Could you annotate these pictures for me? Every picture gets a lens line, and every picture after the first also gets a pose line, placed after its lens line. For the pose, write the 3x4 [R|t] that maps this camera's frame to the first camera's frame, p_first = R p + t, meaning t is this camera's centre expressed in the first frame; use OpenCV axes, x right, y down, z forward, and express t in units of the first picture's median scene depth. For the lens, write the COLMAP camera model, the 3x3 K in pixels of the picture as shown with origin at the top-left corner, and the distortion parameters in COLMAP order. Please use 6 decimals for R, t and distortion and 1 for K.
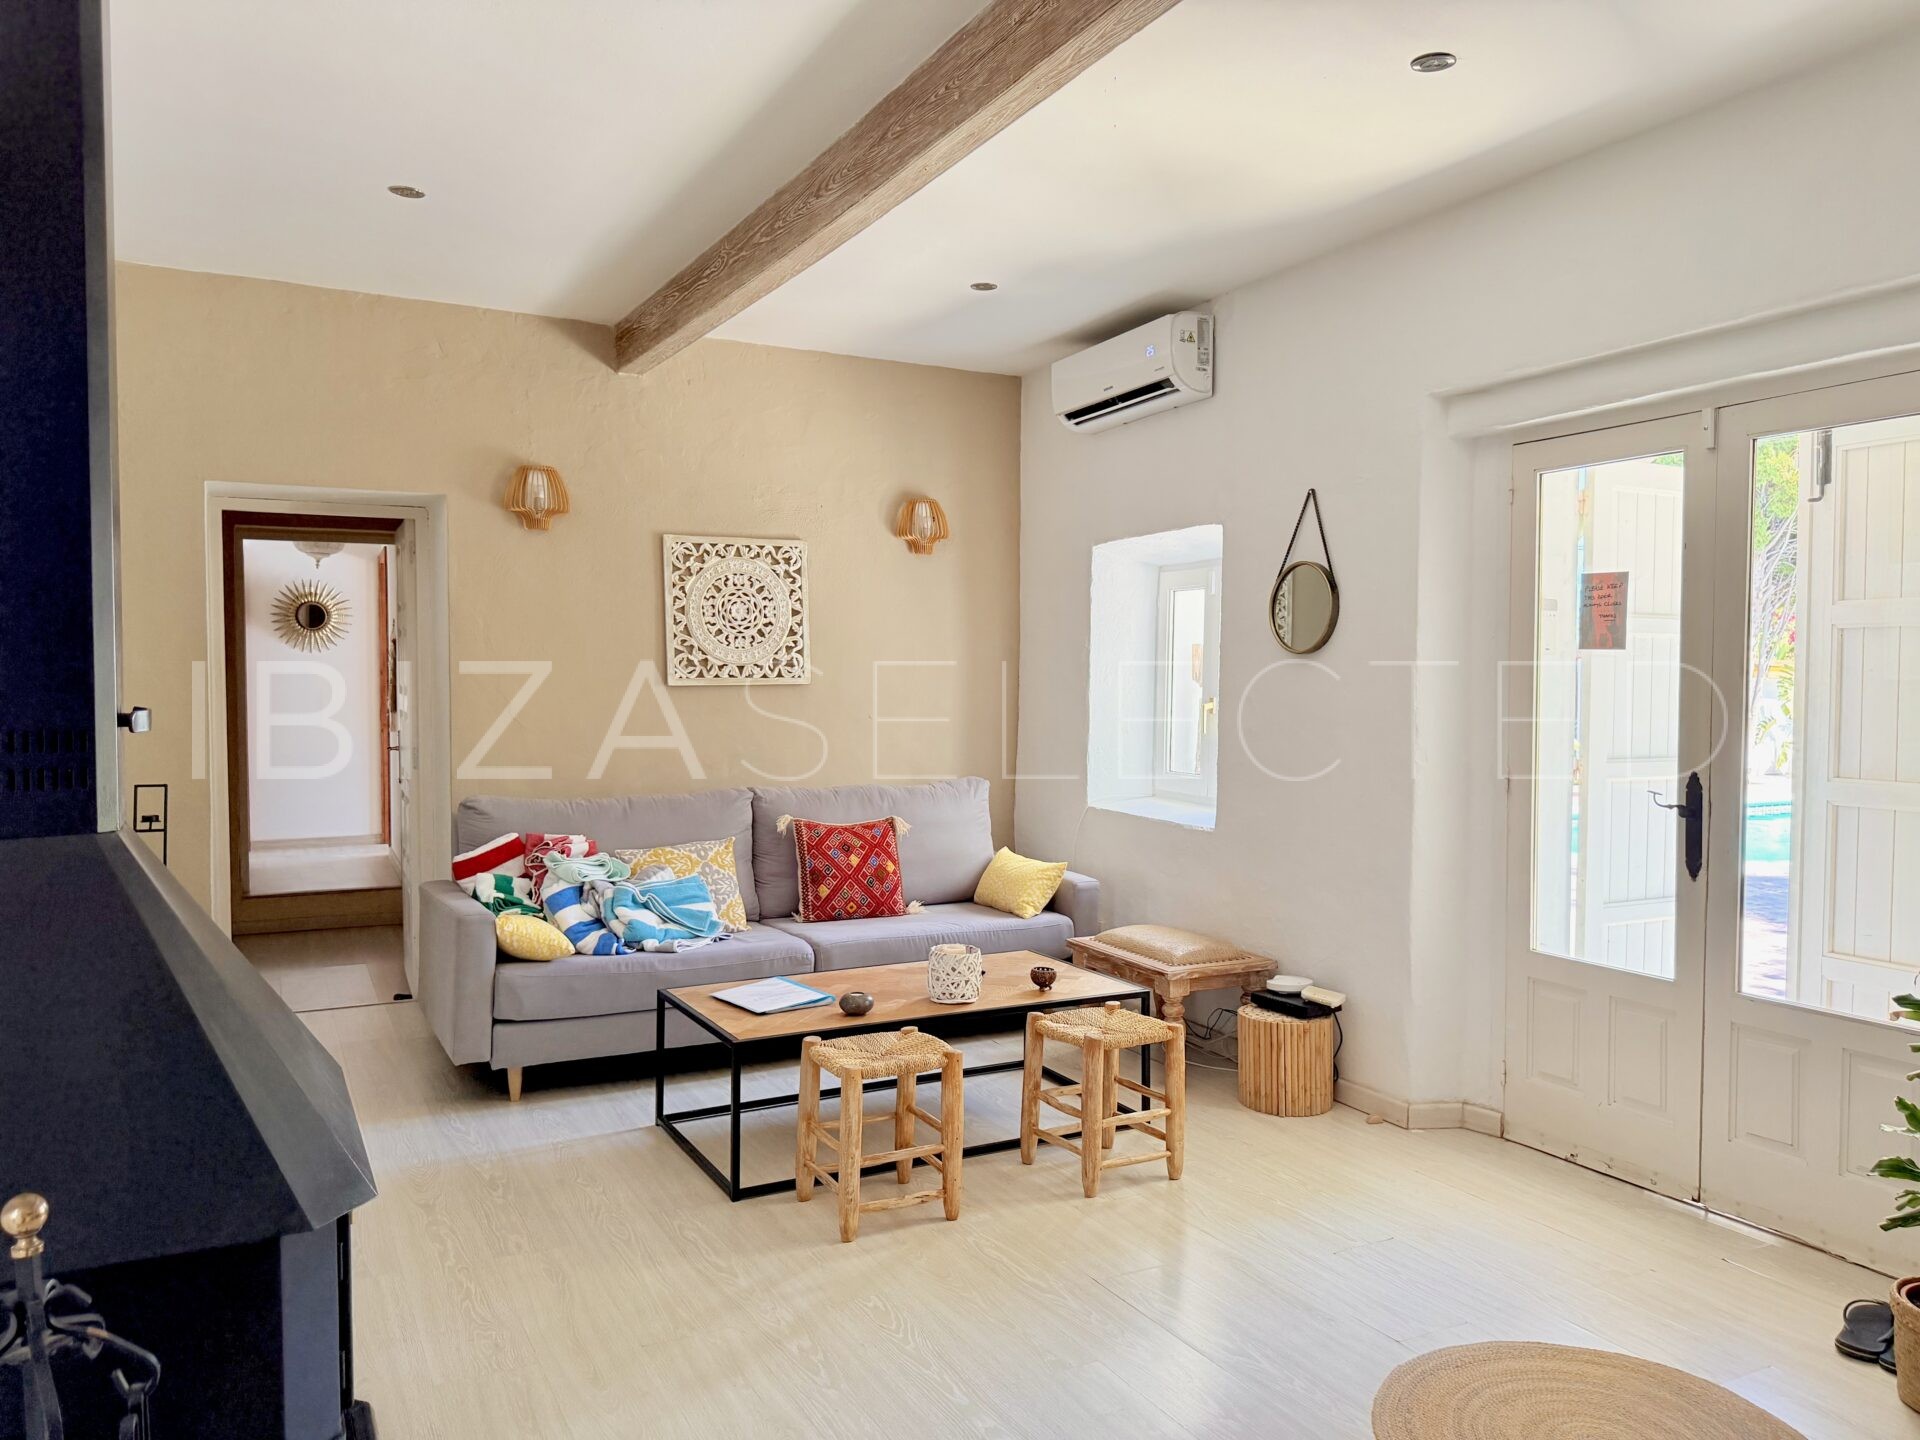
lens RADIAL K [[1361.2, 0, 957.0], [0, 1361.2, 726.4], [0, 0, 1]] dist [0.078251, -0.101546]
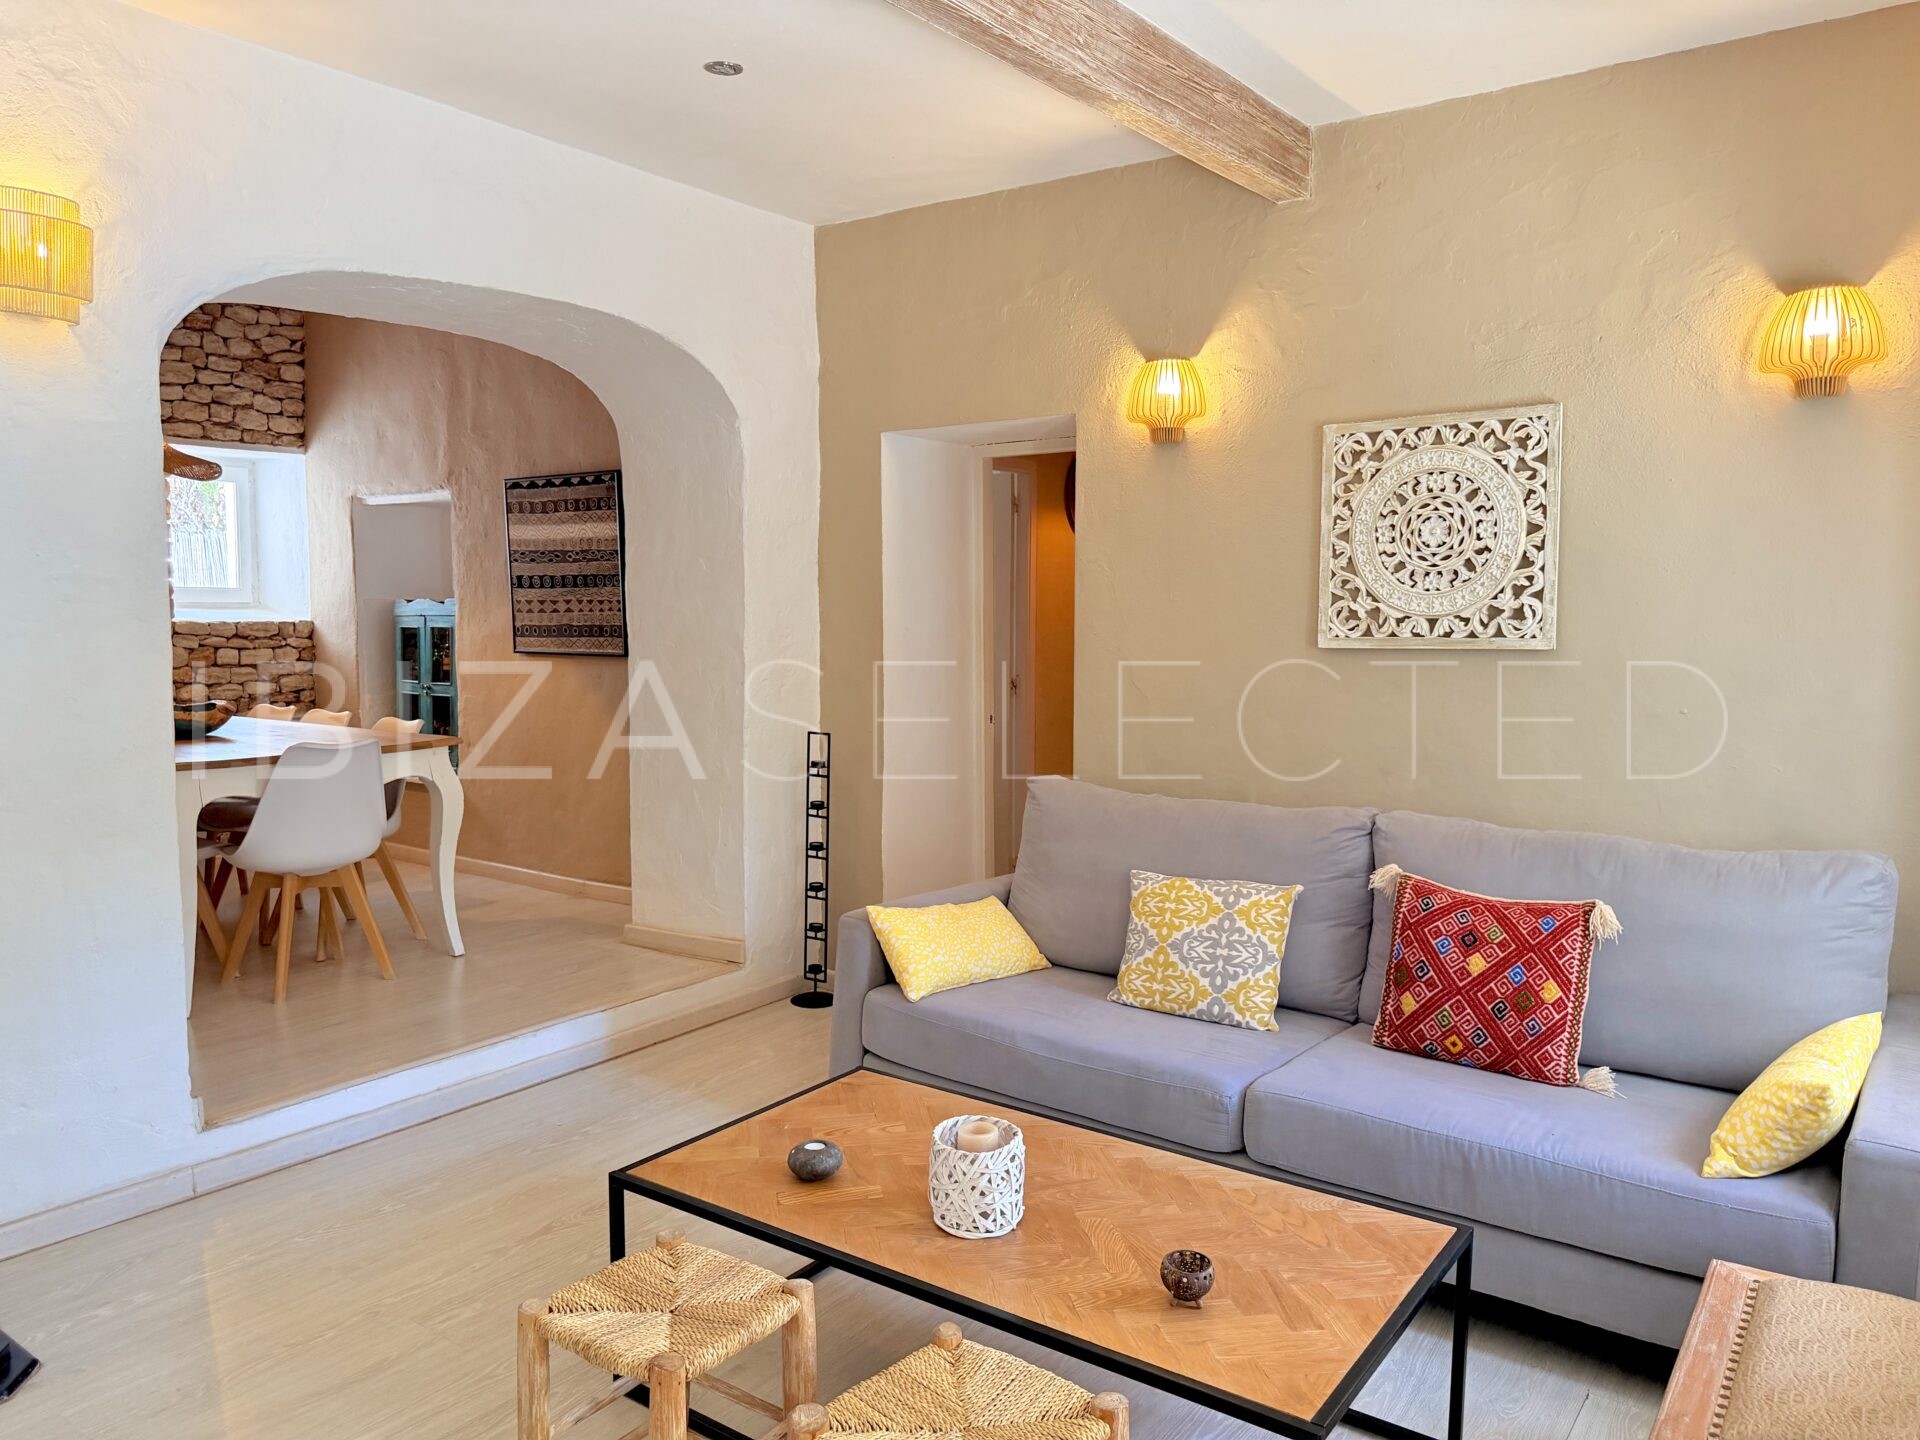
lens RADIAL K [[1361.2, 0, 928.6], [0, 1361.2, 704.1], [0, 0, 1]] dist [0.078251, -0.101546]
pose [[0.446266, 0.059640, -0.892911, 0.312491], [-0.040006, 0.998109, 0.046671, -0.025734], [0.894006, 0.014894, 0.447808, 0.516111]]
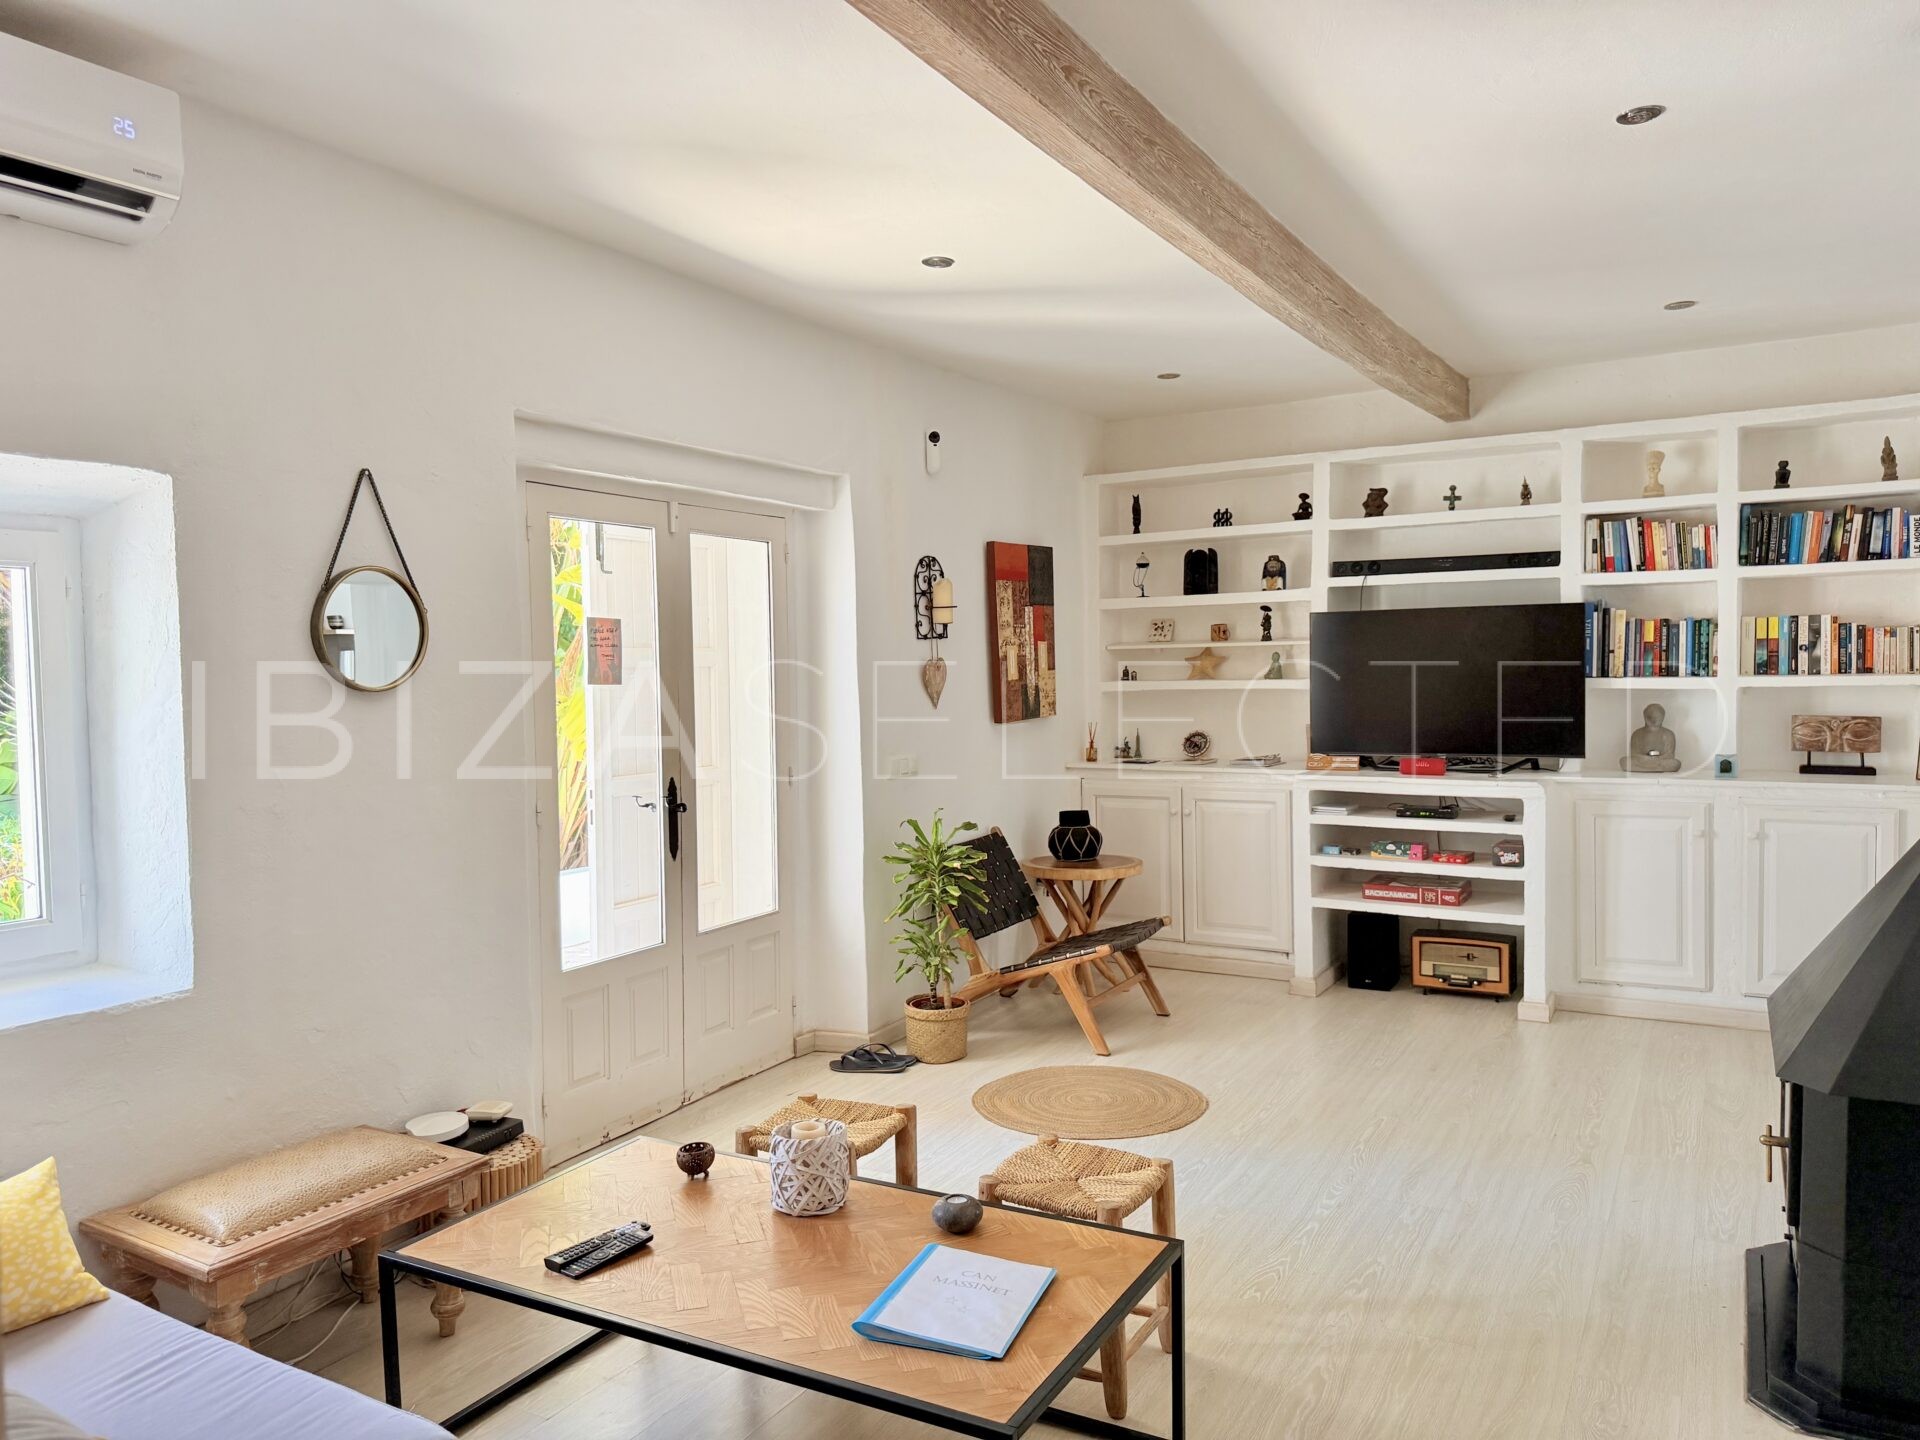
lens RADIAL K [[1361.2, 0, 953.7], [0, 1361.2, 716.7], [0, 0, 1]] dist [0.078251, -0.101546]
pose [[-0.534807, -0.017024, 0.844803, -0.440270], [0.053180, 0.997137, 0.053760, -0.050399], [-0.843299, 0.073678, -0.532370, 0.917770]]
